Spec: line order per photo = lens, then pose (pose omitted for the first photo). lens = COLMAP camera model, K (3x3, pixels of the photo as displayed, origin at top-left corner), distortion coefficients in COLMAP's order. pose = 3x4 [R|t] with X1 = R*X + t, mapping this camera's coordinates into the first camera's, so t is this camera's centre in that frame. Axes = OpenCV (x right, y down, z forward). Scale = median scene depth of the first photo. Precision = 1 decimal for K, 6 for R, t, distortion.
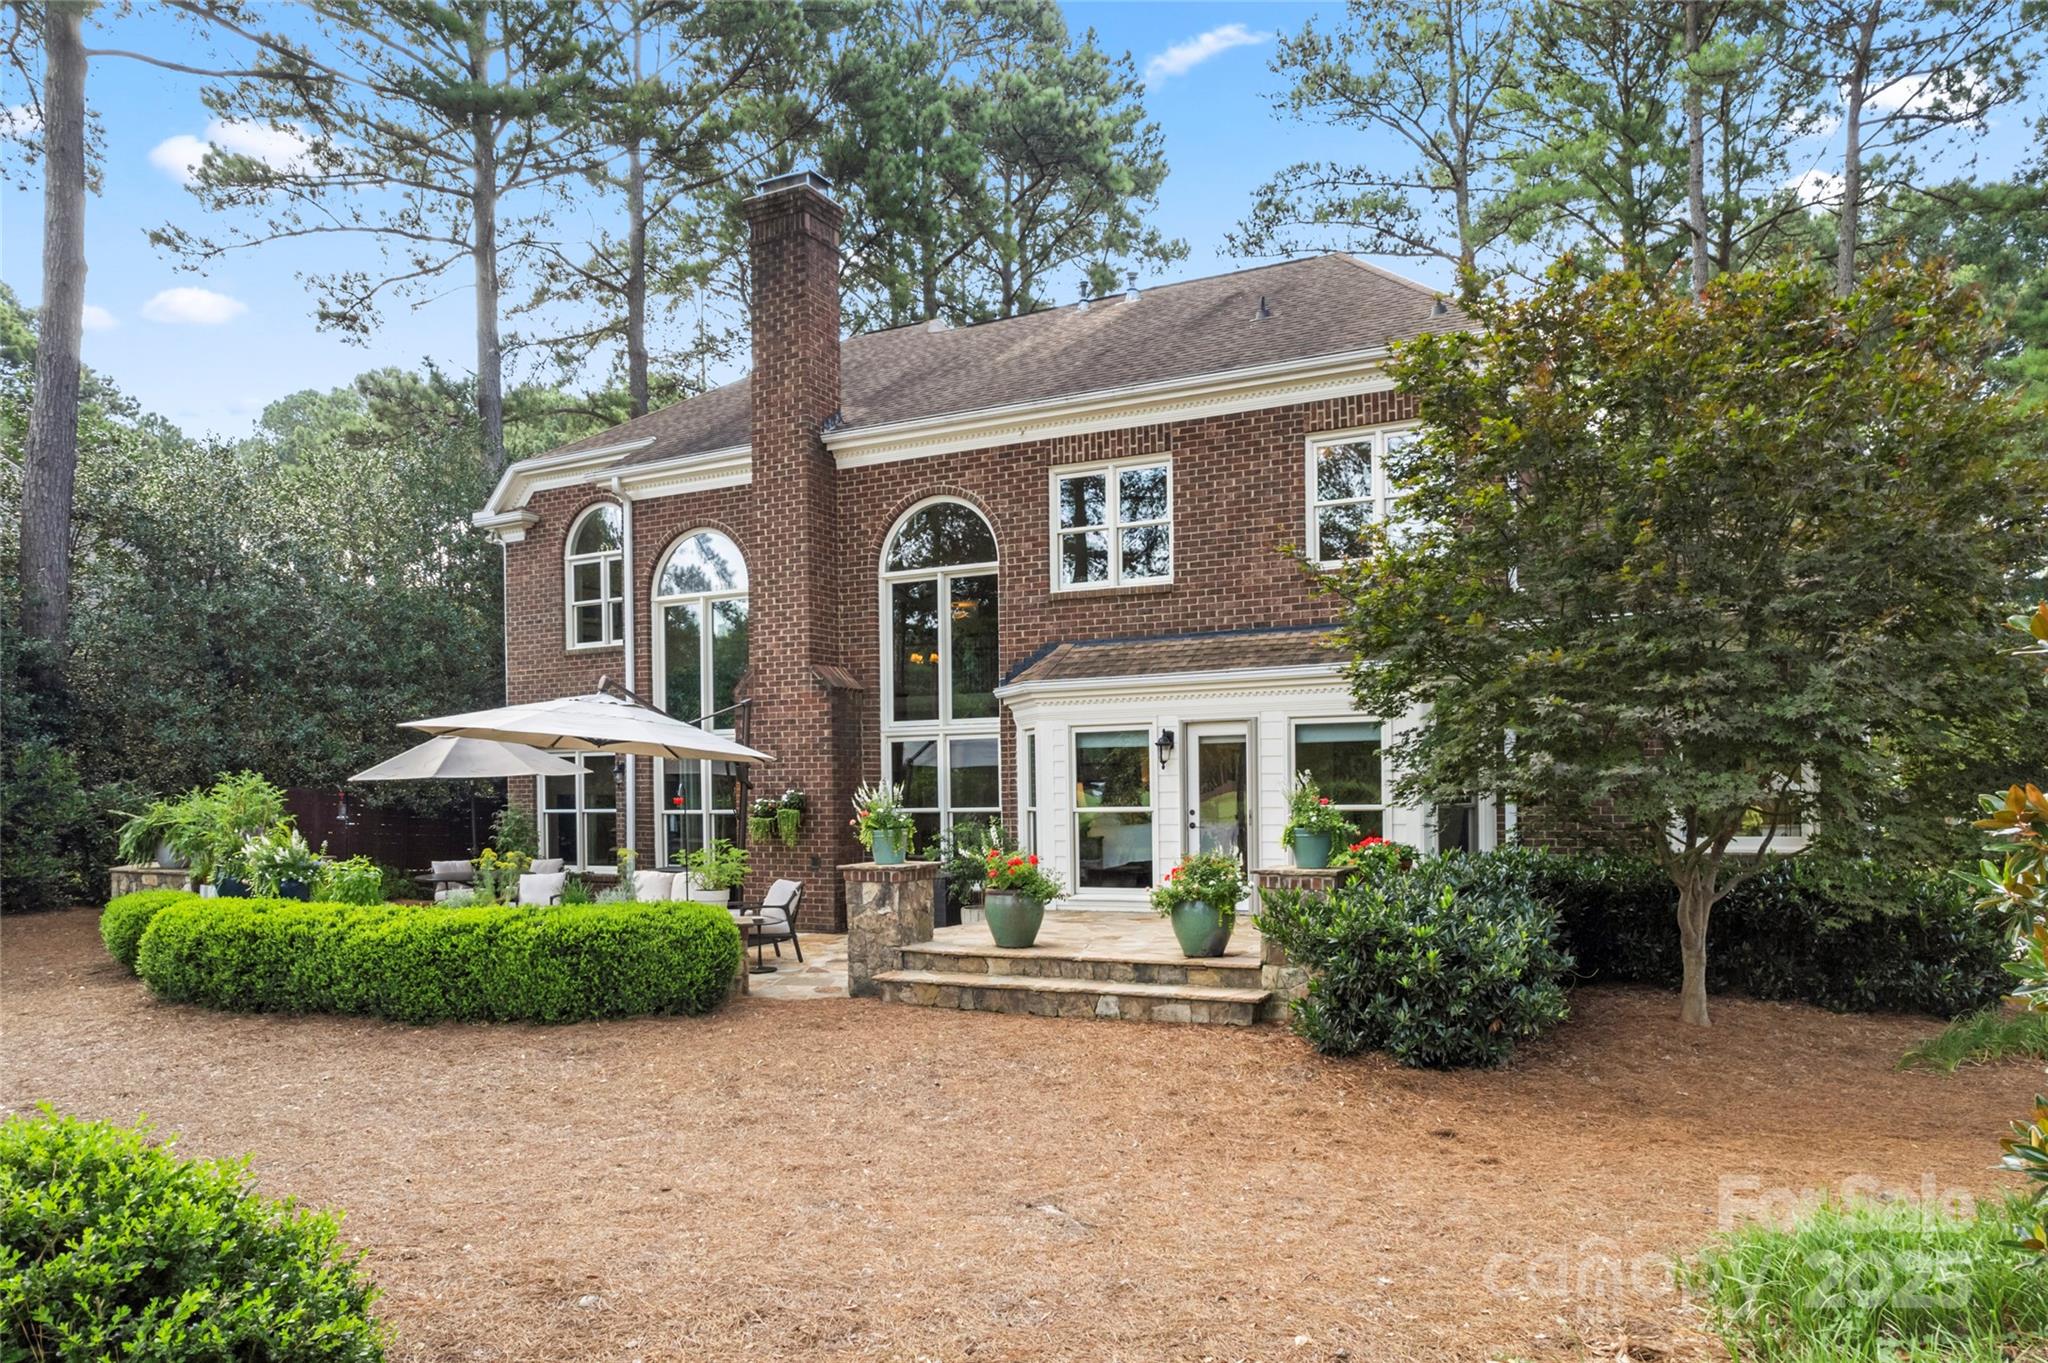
lens RADIAL K [[1300.2, 0, 1031.7], [0, 1300.2, 778.2], [0, 0, 1]] dist [-0.027245, -0.000578]
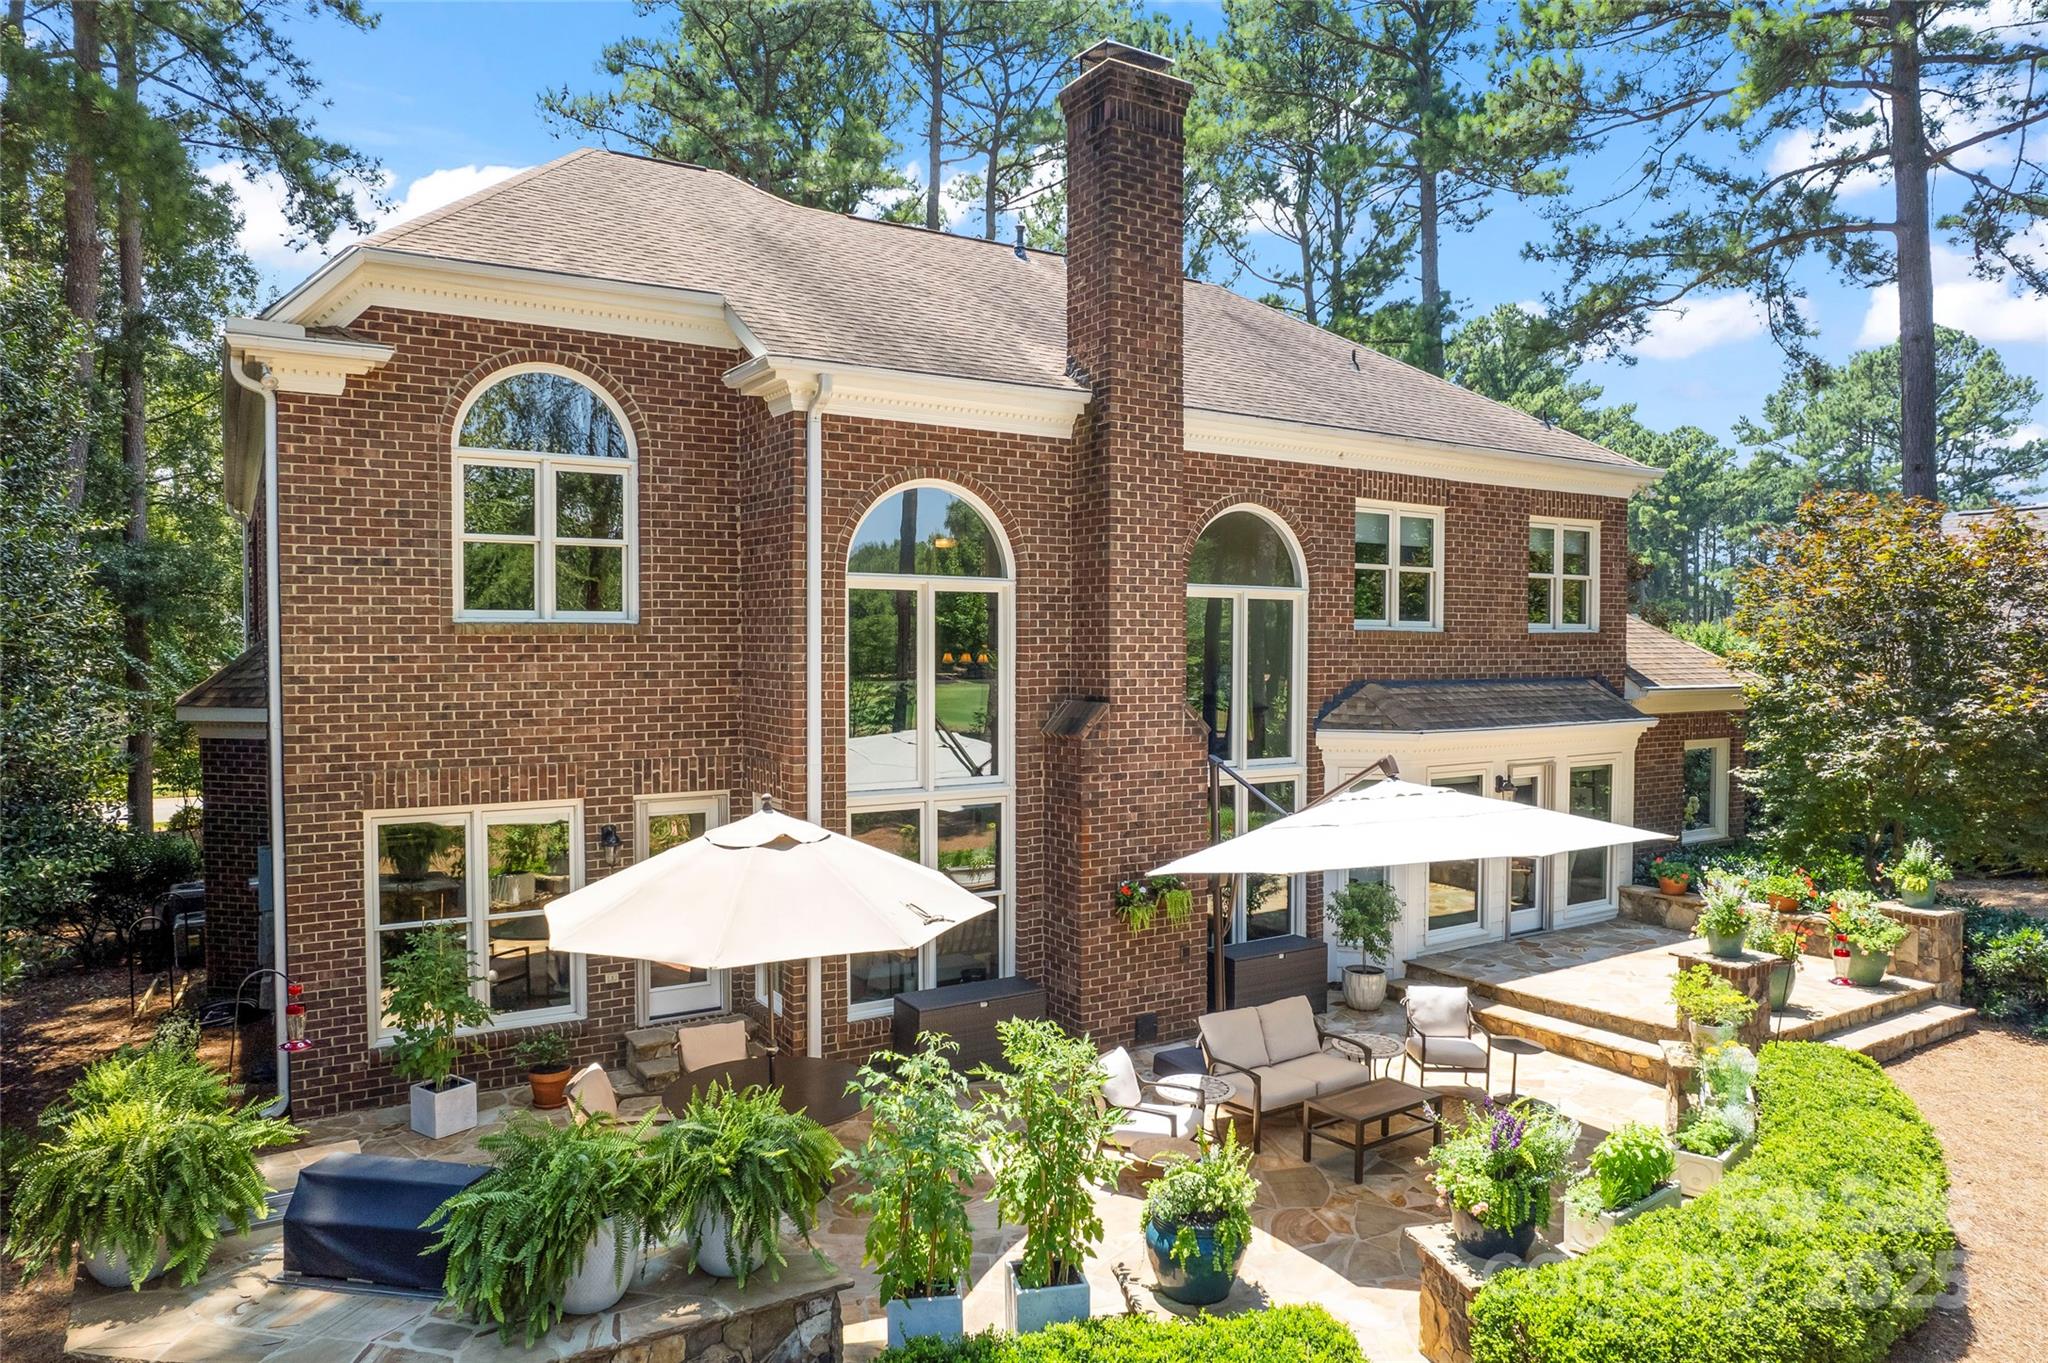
lens RADIAL K [[1300.2, 0, 1027.6], [0, 1300.2, 687.7], [0, 0, 1]] dist [-0.027245, -0.000578]
pose [[0.516920, -0.008158, 0.855995, -0.911202], [-0.007395, 0.999875, 0.013996, -0.108293], [-0.856002, -0.013565, 0.516795, 0.693240]]
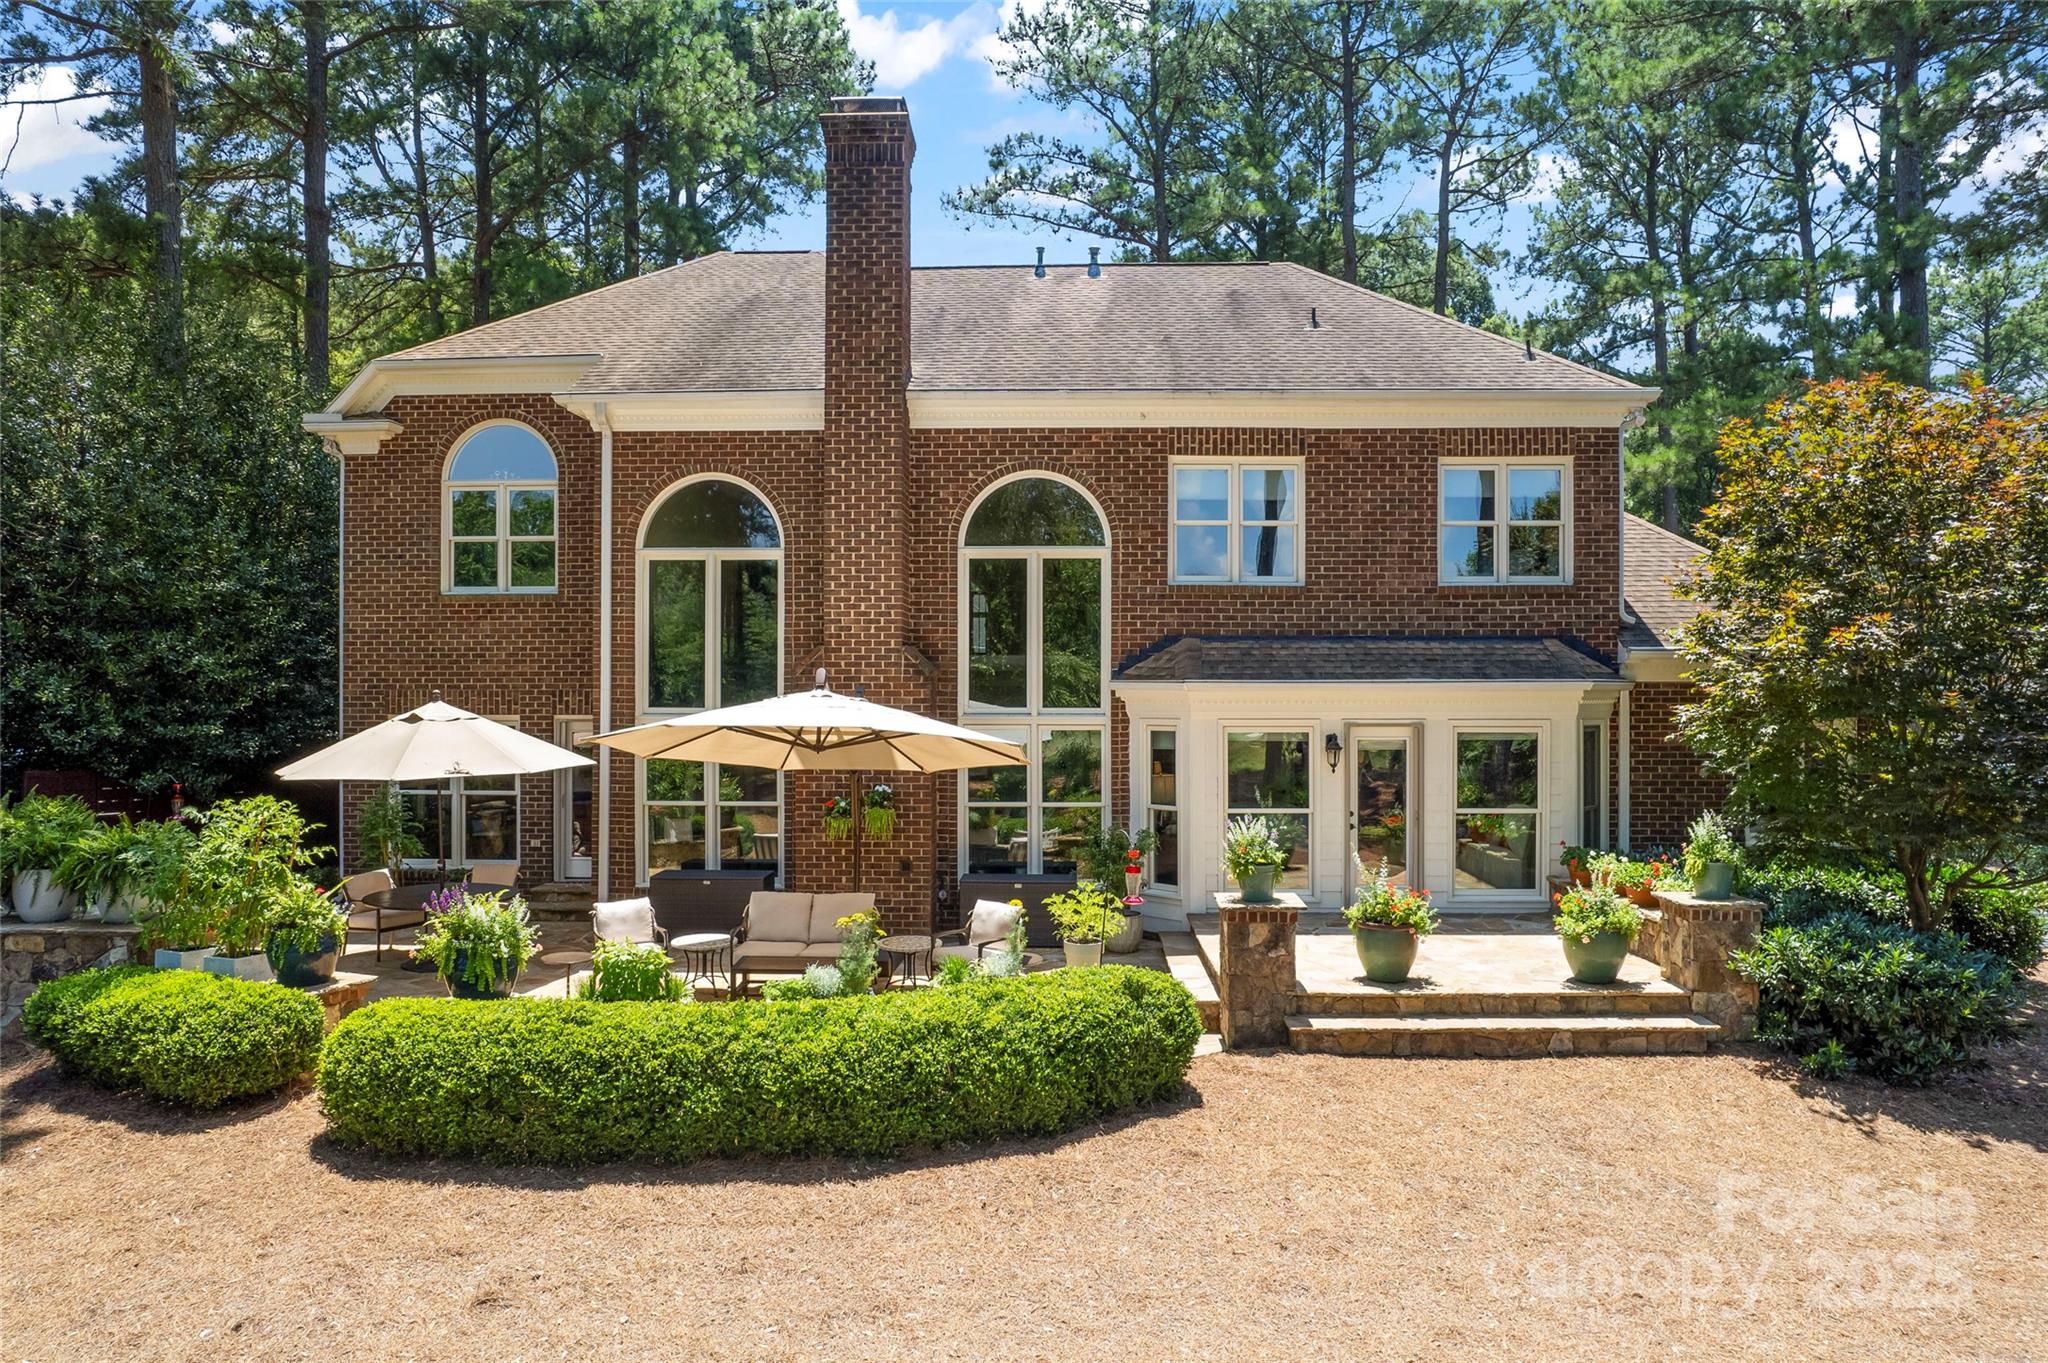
lens RADIAL K [[1300.2, 0, 1026.8], [0, 1300.2, 677.1], [0, 0, 1]] dist [-0.027245, -0.000578]
pose [[0.909356, 0.023669, 0.415346, -0.476028], [-0.016746, 0.999654, -0.020304, -0.049896], [-0.415683, 0.011508, 0.909437, 0.151820]]
